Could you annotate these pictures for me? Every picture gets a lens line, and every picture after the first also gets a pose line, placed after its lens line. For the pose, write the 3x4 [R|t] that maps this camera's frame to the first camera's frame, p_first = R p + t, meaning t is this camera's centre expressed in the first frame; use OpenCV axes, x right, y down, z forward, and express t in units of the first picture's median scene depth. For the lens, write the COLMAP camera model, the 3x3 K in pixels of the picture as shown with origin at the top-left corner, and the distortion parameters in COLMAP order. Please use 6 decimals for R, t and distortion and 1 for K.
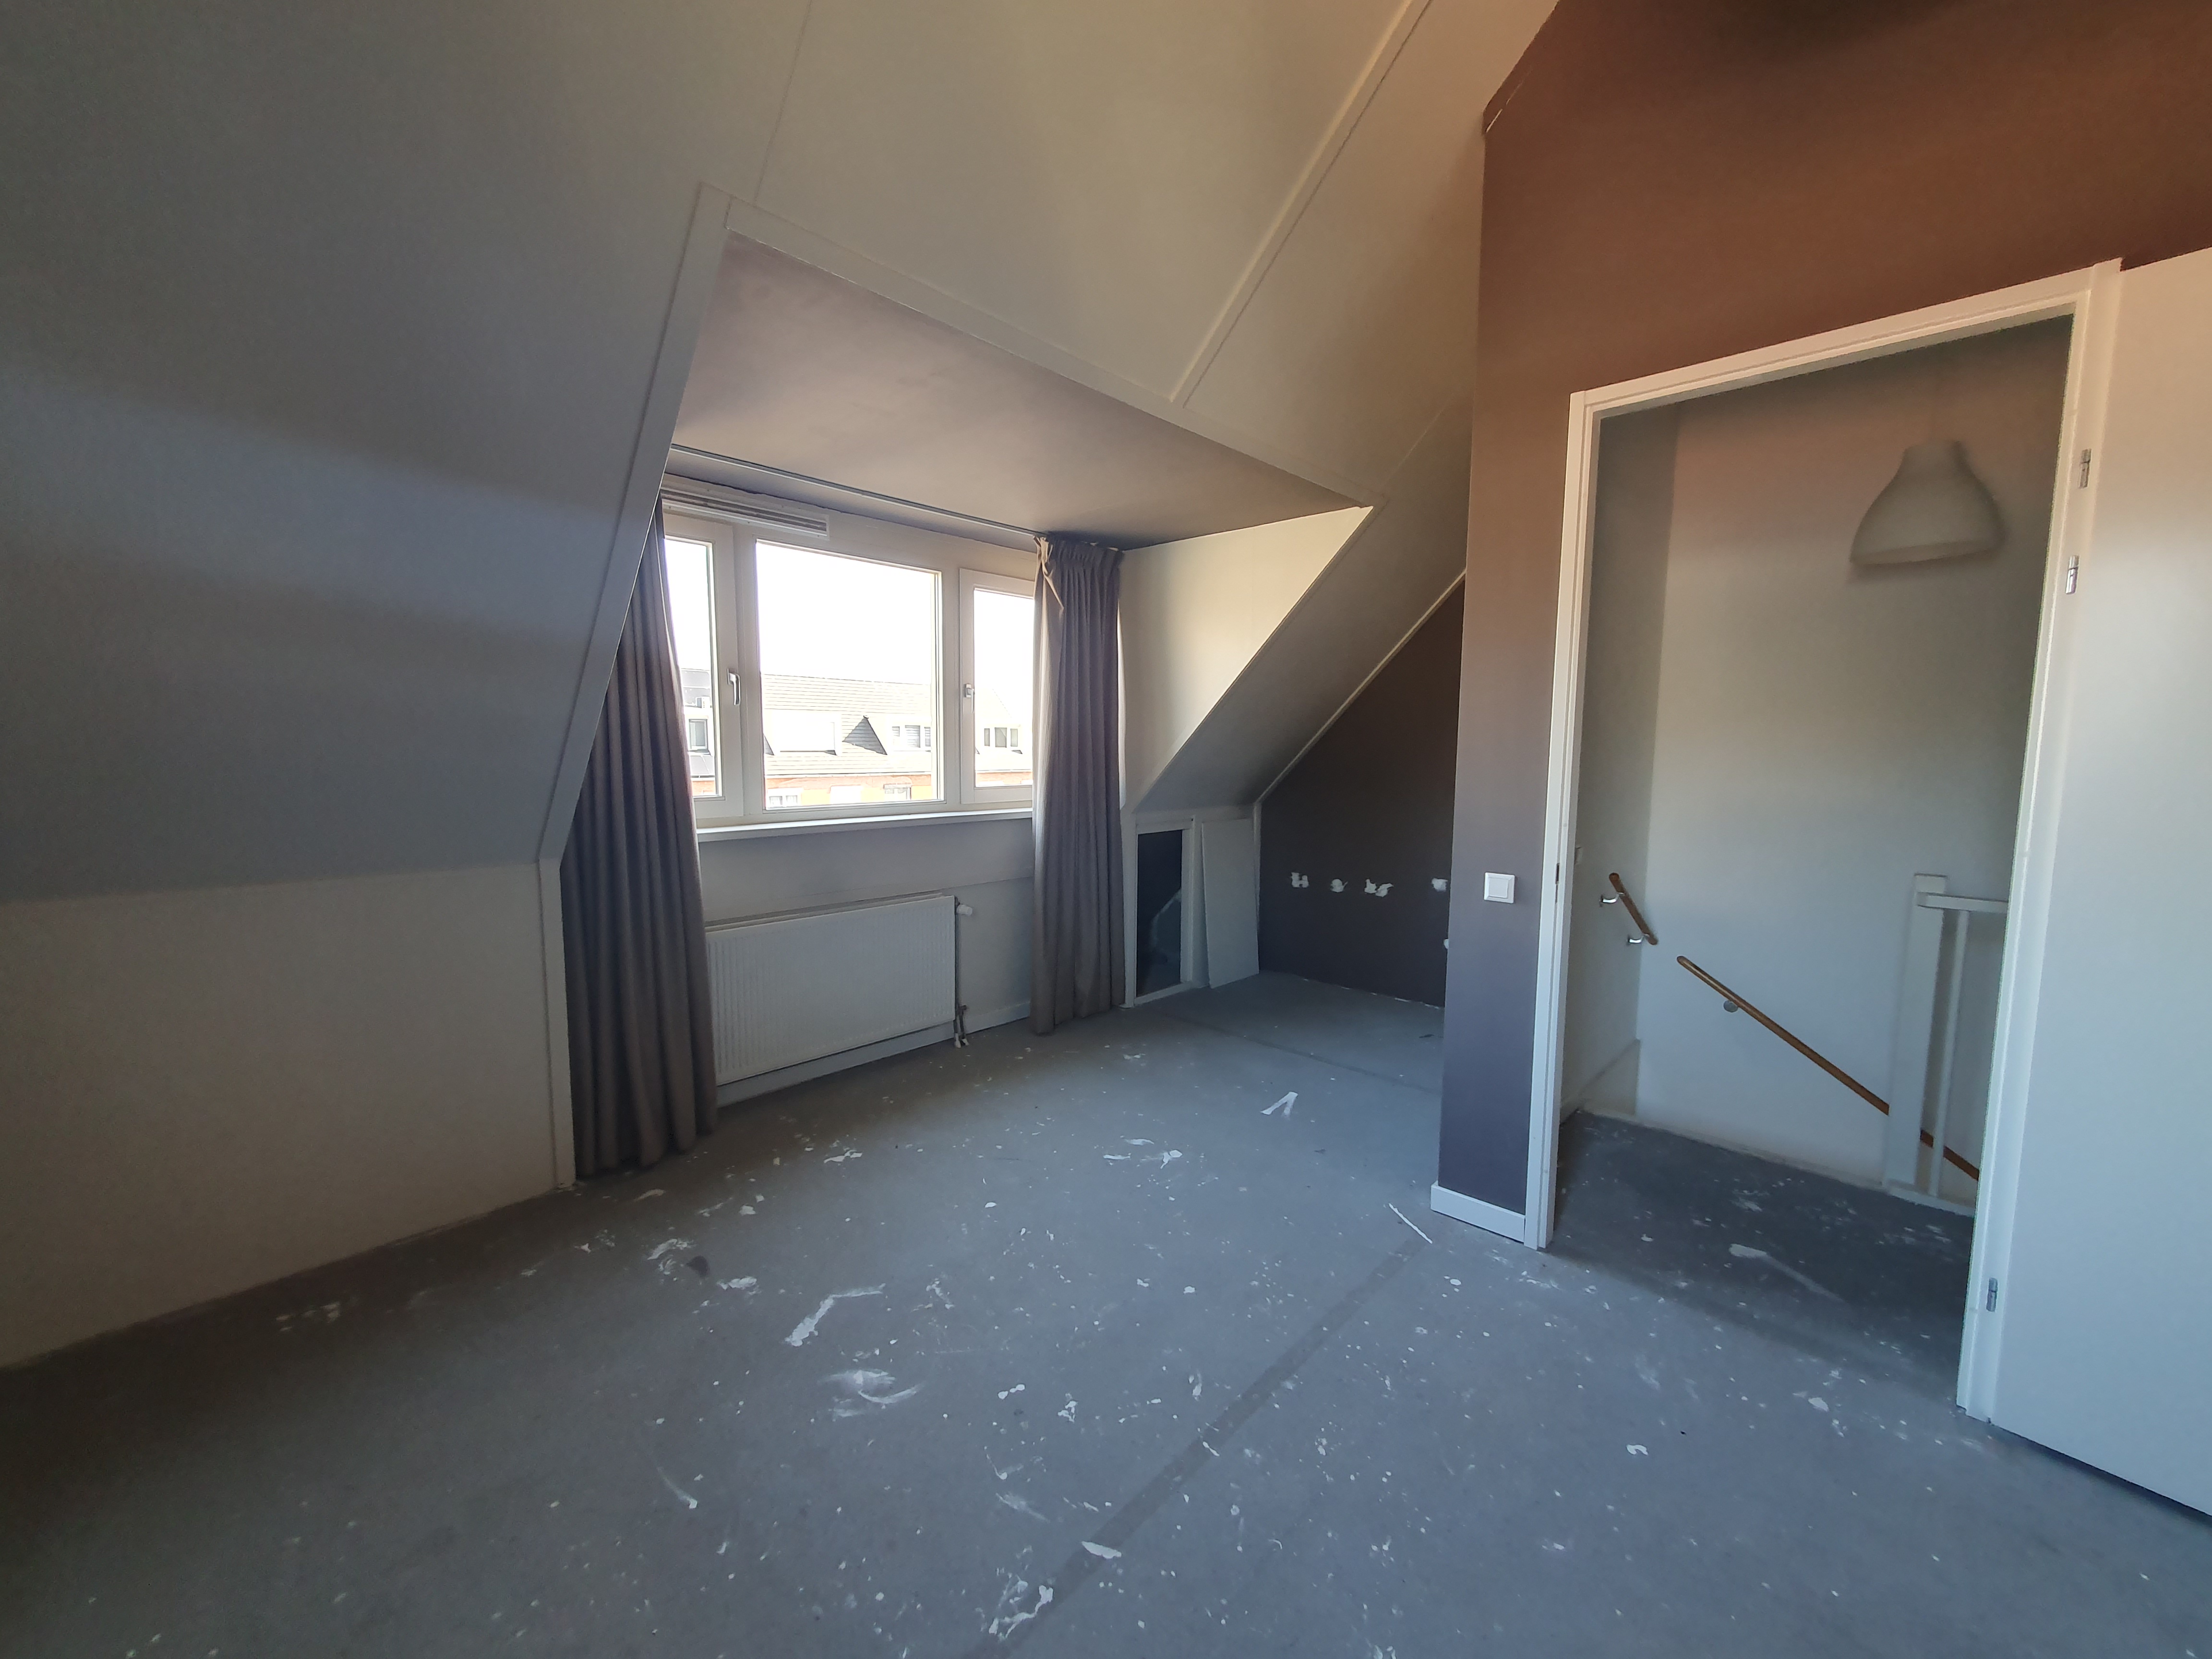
lens RADIAL K [[864.0, 0, 1122.9], [0, 864.0, 833.8], [0, 0, 1]] dist [0.003268, -0.000989]
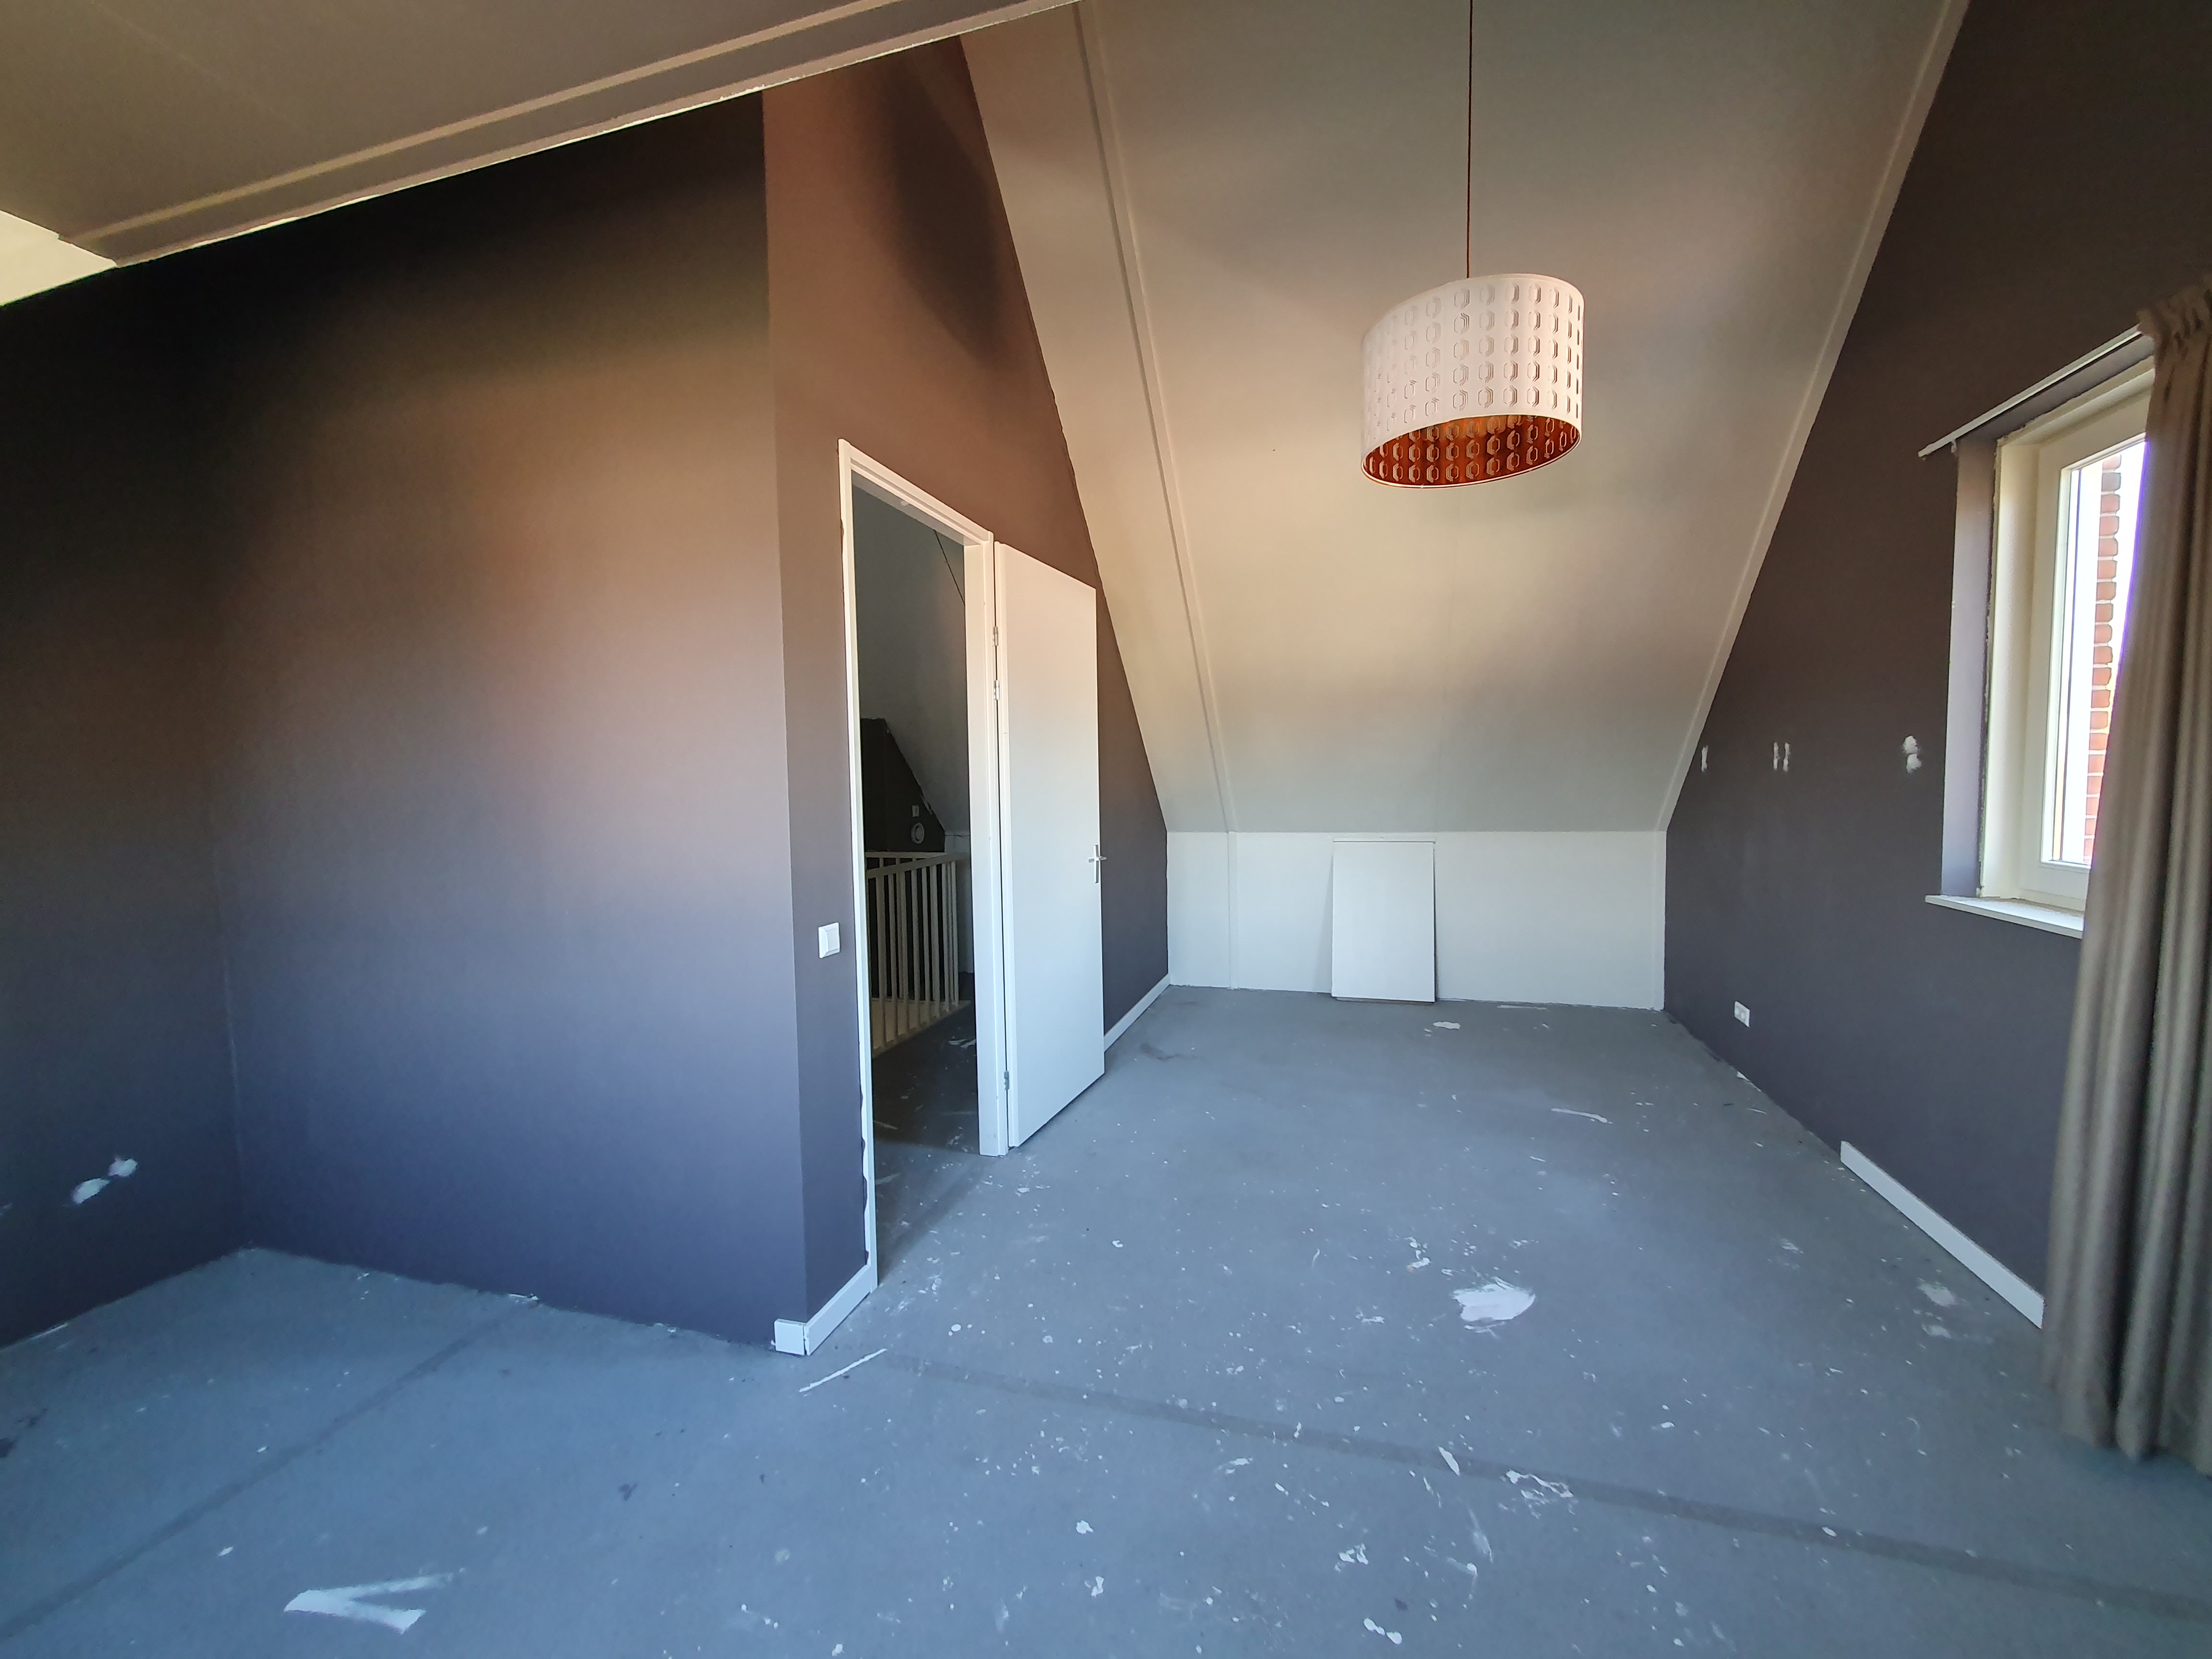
lens RADIAL K [[864.0, 0, 1130.4], [0, 864.0, 827.4], [0, 0, 1]] dist [0.003268, -0.000989]
pose [[-0.449824, -0.055147, 0.891413, -0.676263], [0.107692, 0.987460, 0.115433, -0.166770], [-0.886601, 0.147922, -0.438245, 1.443521]]
